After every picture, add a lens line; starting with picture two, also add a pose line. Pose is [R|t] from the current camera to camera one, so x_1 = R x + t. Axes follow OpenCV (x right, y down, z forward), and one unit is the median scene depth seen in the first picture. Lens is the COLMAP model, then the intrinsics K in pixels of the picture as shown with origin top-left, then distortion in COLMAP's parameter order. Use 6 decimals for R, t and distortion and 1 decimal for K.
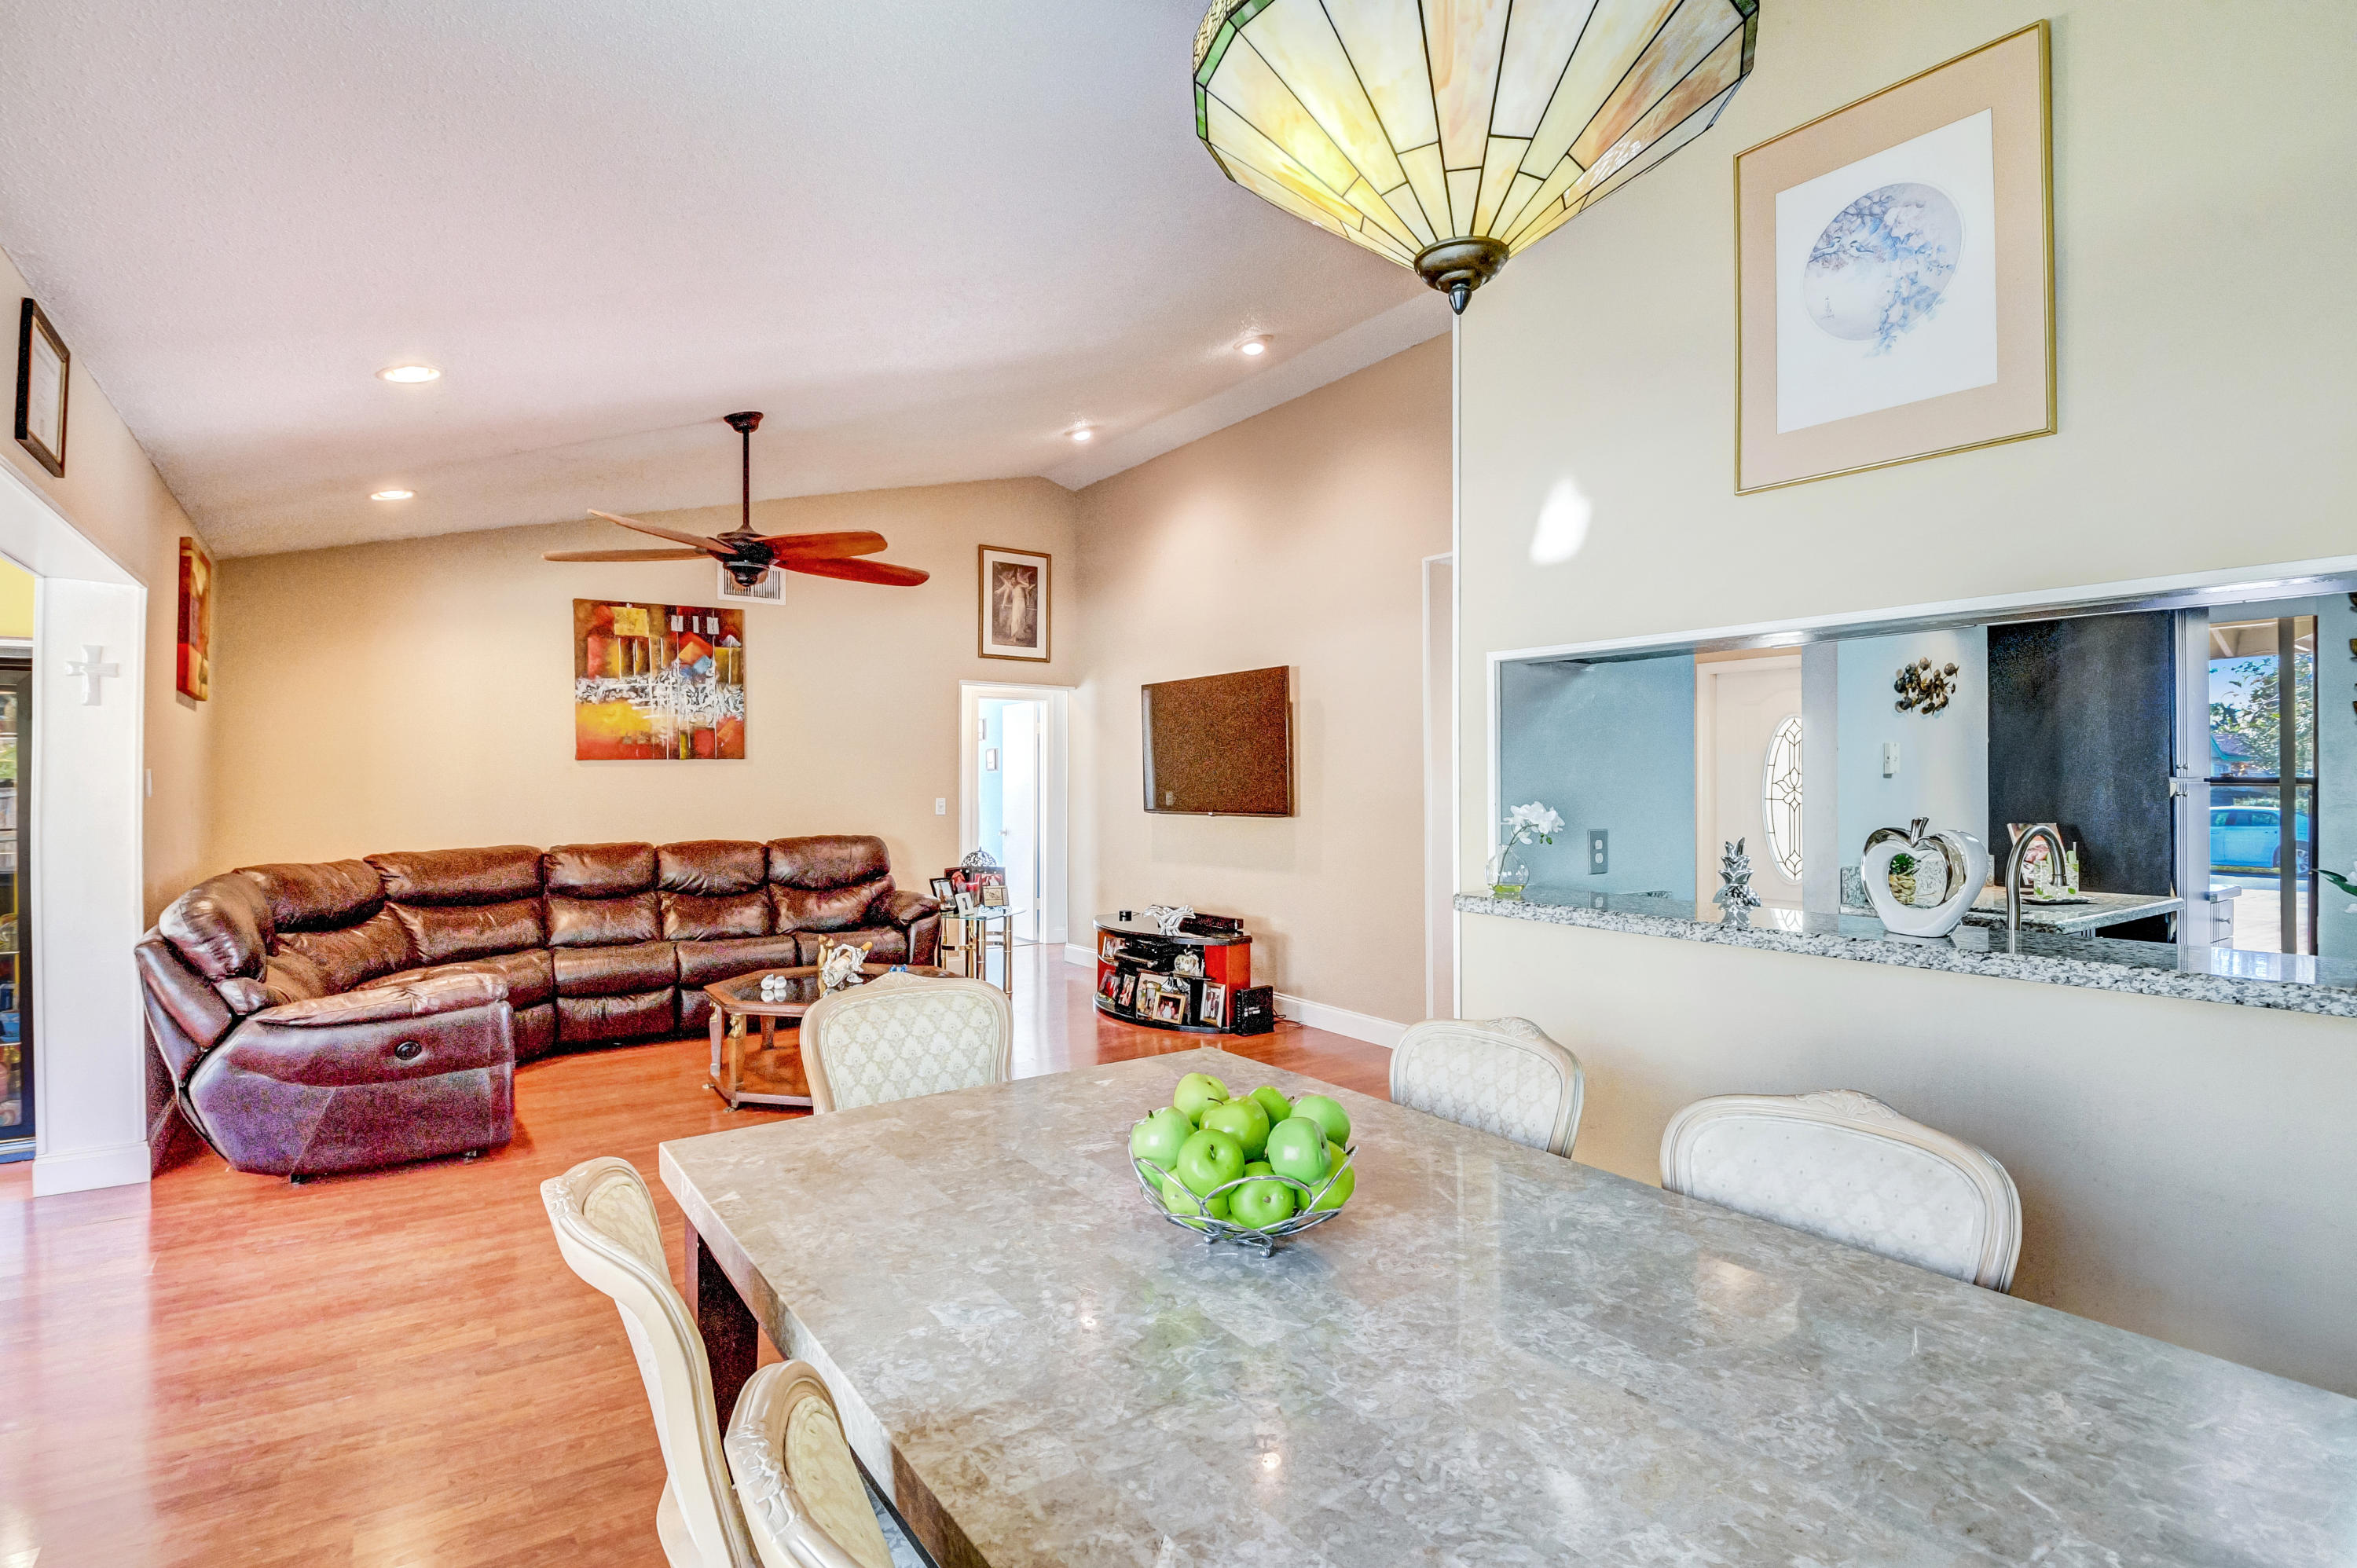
lens RADIAL K [[1142.3, 0, 1175.8], [0, 1142.3, 769.2], [0, 0, 1]] dist [-0.005922, -0.000528]
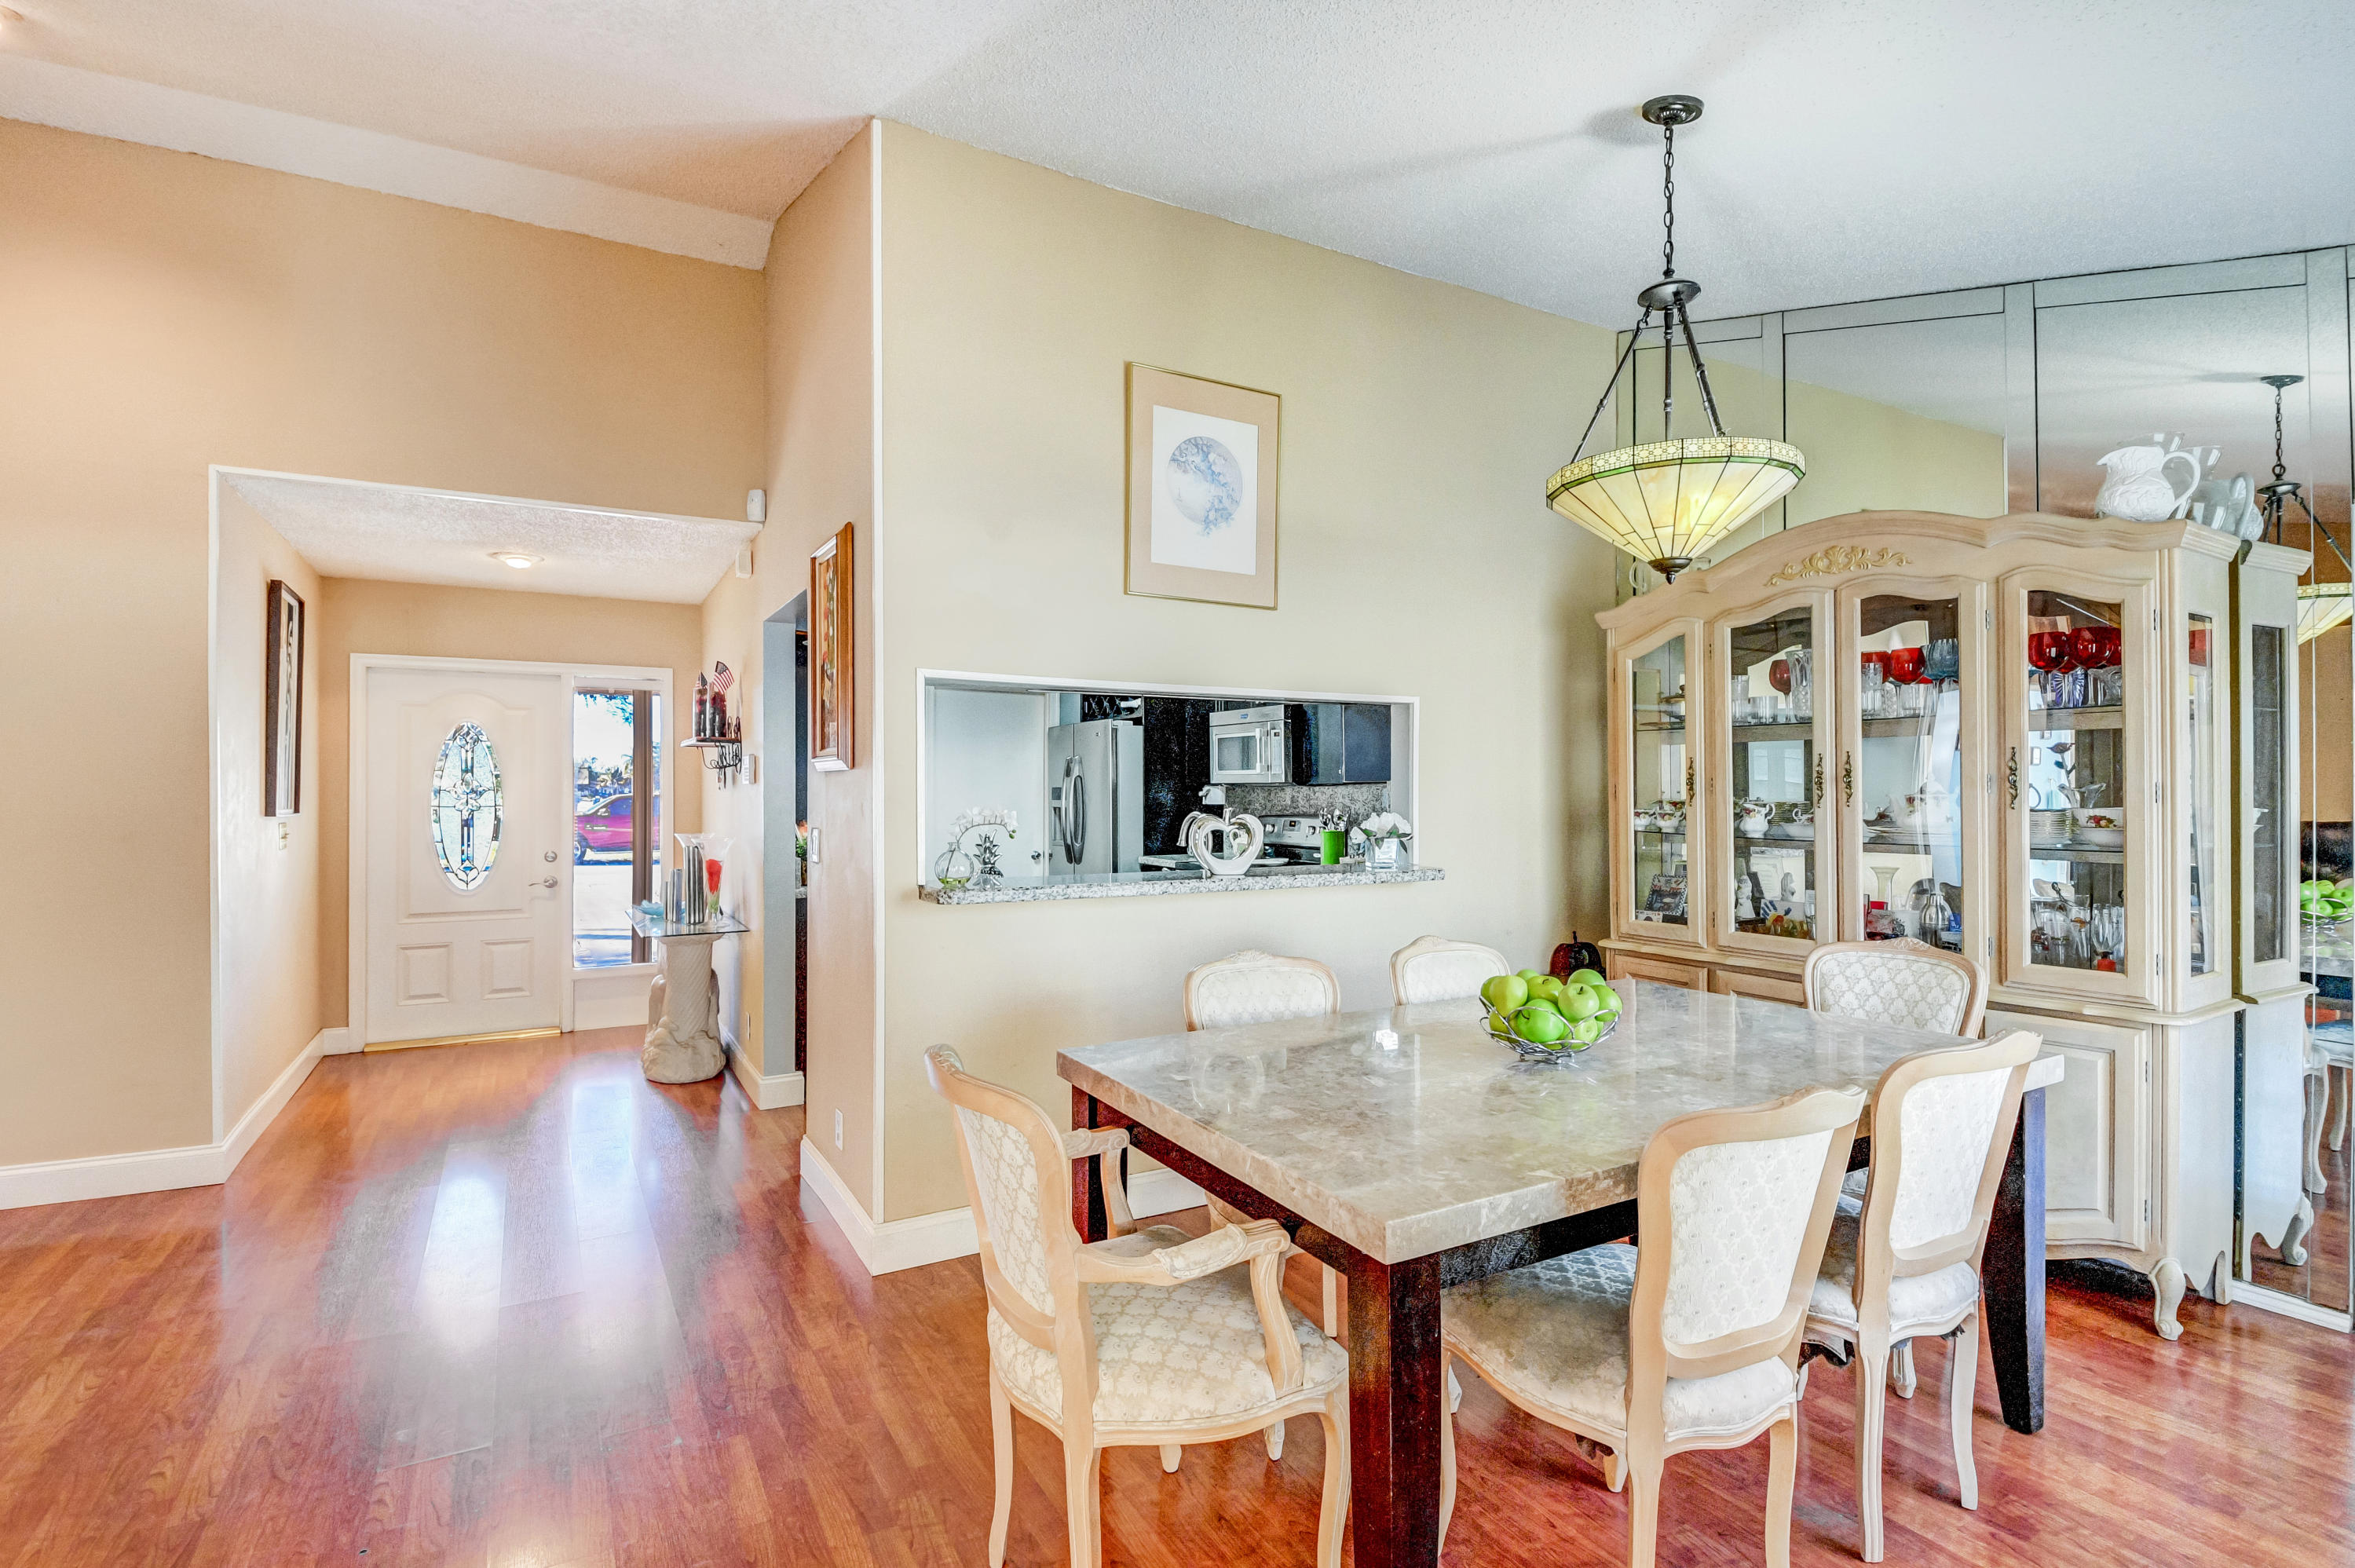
lens RADIAL K [[1141.3, 0, 1176.0], [0, 1141.3, 794.2], [0, 0, 1]] dist [-0.005922, -0.000528]
pose [[0.092637, 0.003009, 0.995695, -1.063936], [-0.004586, 0.999986, -0.002596, 0.019833], [-0.995689, -0.004325, 0.092649, 0.893333]]
